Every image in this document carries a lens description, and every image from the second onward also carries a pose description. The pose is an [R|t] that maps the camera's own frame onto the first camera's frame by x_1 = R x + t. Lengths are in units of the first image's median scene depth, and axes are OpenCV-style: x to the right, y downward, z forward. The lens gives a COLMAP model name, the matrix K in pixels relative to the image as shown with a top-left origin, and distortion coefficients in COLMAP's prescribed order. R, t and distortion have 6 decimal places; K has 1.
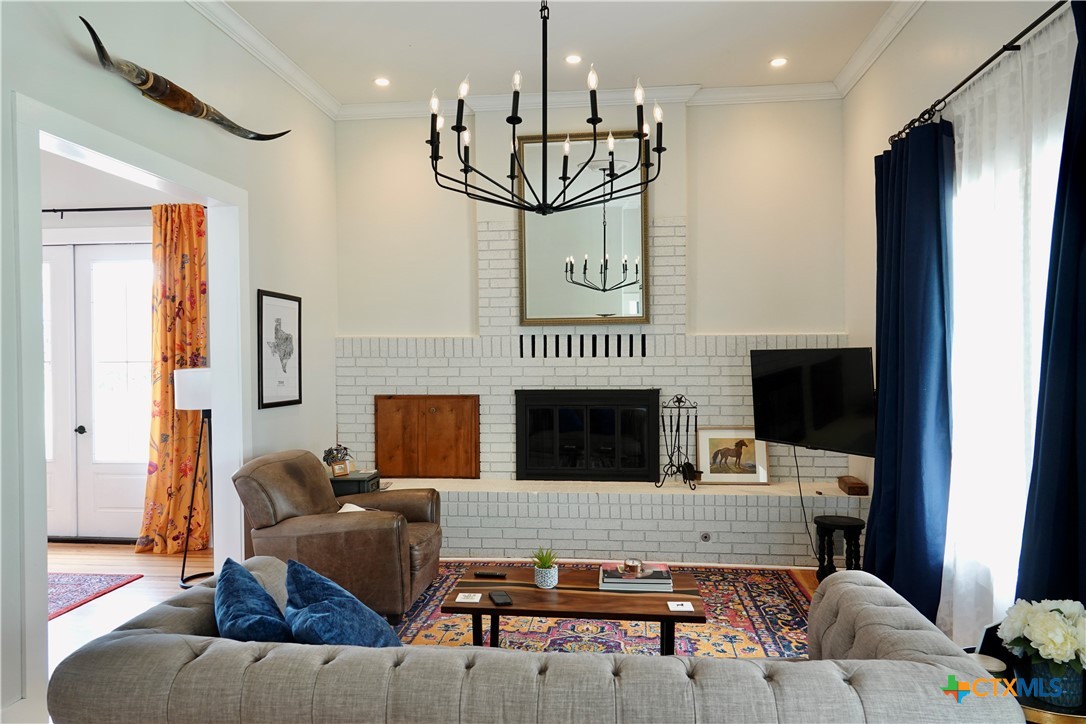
lens RADIAL K [[754.5, 0, 544.0], [0, 754.5, 360.1], [0, 0, 1]] dist [0.002005, -0.001996]
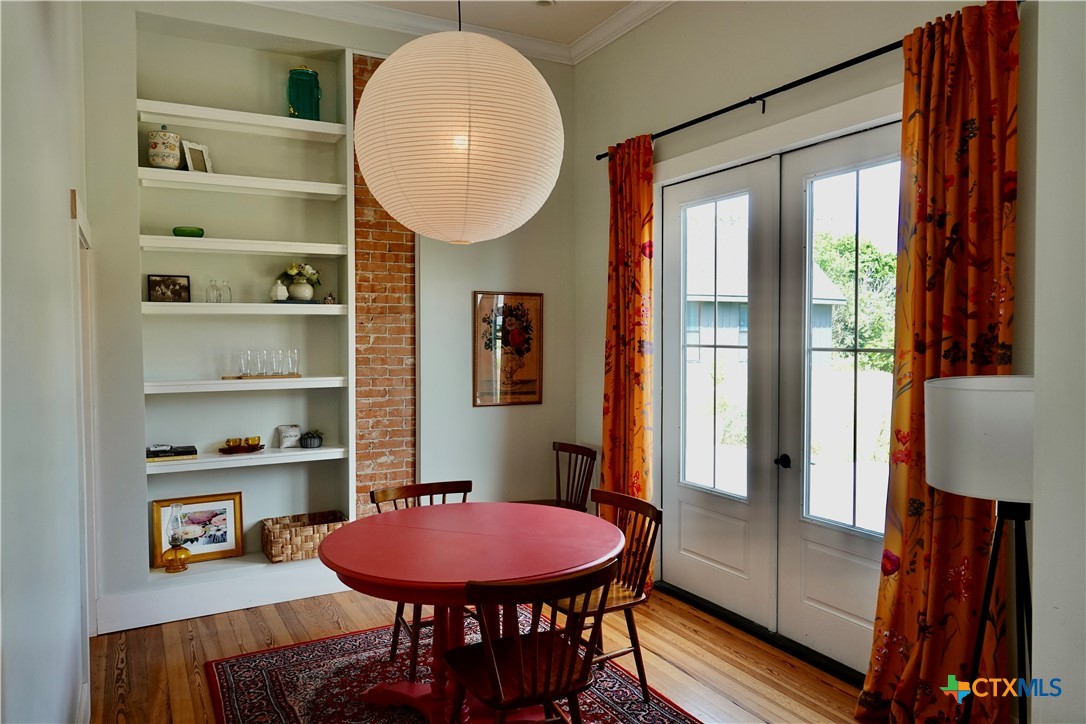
lens RADIAL K [[754.5, 0, 544.0], [0, 754.5, 360.1], [0, 0, 1]] dist [0.002005, -0.001996]
pose [[0.568918, 0.034206, -0.821682, -0.242275], [-0.008060, 0.999319, 0.036020, -0.008799], [0.822355, -0.013870, 0.568806, 0.528234]]
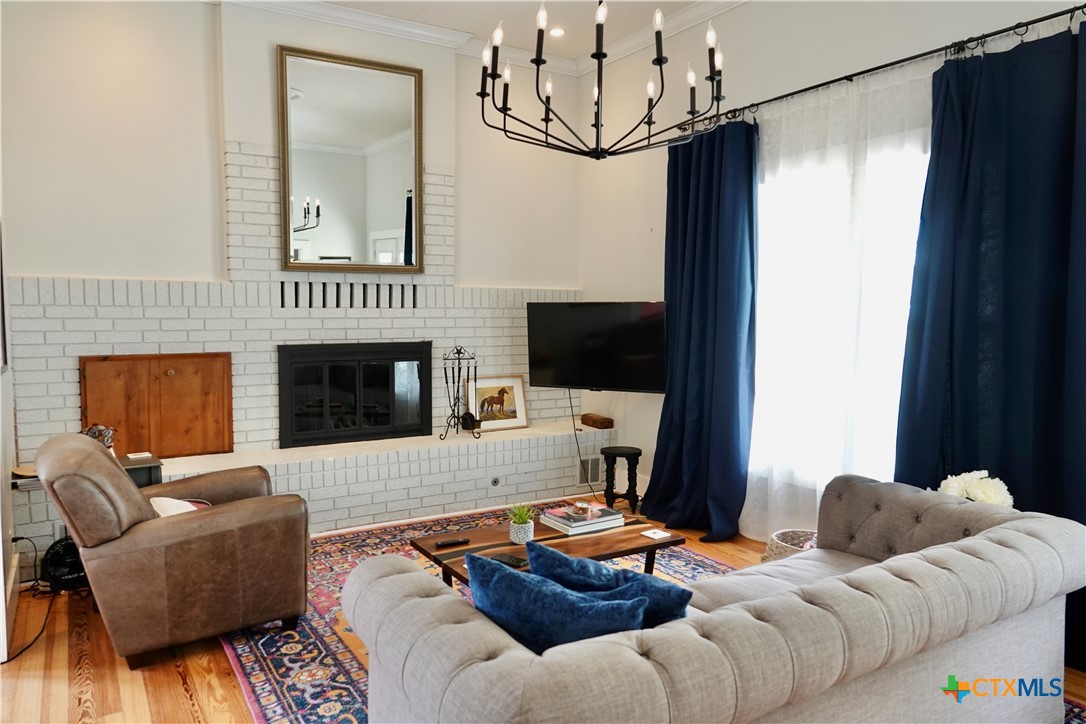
lens RADIAL K [[754.5, 0, 544.0], [0, 754.5, 360.1], [0, 0, 1]] dist [0.002005, -0.001996]
pose [[0.783594, -0.033612, 0.620363, -0.337008], [-0.003739, 0.998262, 0.058809, 0.004629], [-0.621262, -0.048401, 0.782107, 0.136086]]
